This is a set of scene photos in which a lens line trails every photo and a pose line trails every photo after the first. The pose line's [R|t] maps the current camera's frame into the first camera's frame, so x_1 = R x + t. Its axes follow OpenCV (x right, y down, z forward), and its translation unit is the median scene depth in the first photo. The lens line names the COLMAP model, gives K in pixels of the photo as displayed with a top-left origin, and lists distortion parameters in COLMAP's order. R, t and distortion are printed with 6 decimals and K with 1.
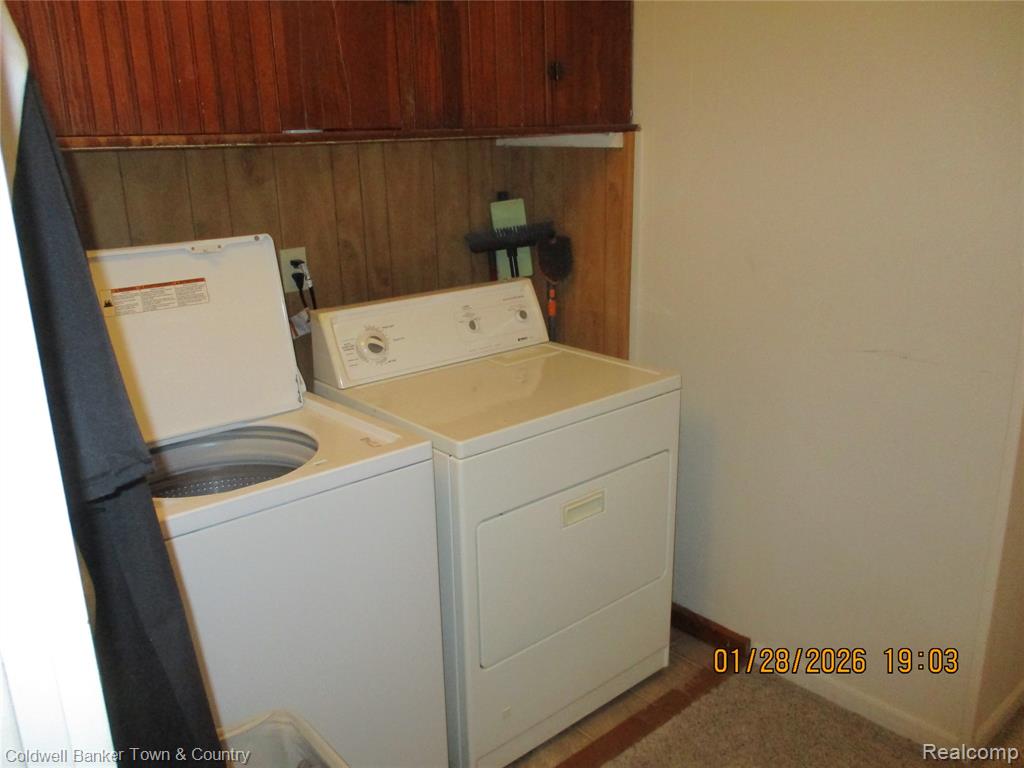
lens RADIAL K [[856.4, 0, 512.0], [0, 856.4, 384.0], [0, 0, 1]] dist [-0.028389, 0.009164]
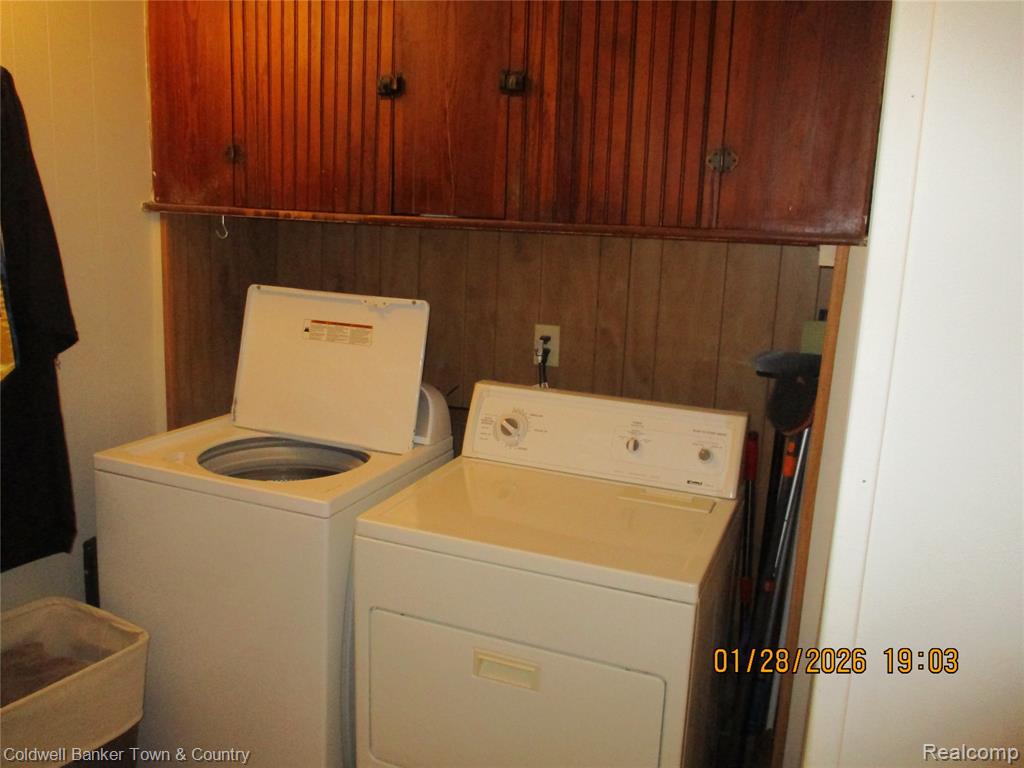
lens RADIAL K [[856.4, 0, 512.0], [0, 856.4, 384.0], [0, 0, 1]] dist [-0.028389, 0.009164]
pose [[0.441615, 0.223317, -0.868968, 0.745651], [-0.297027, 0.950303, 0.093268, -0.199797], [0.846611, 0.216918, 0.486000, 0.533417]]
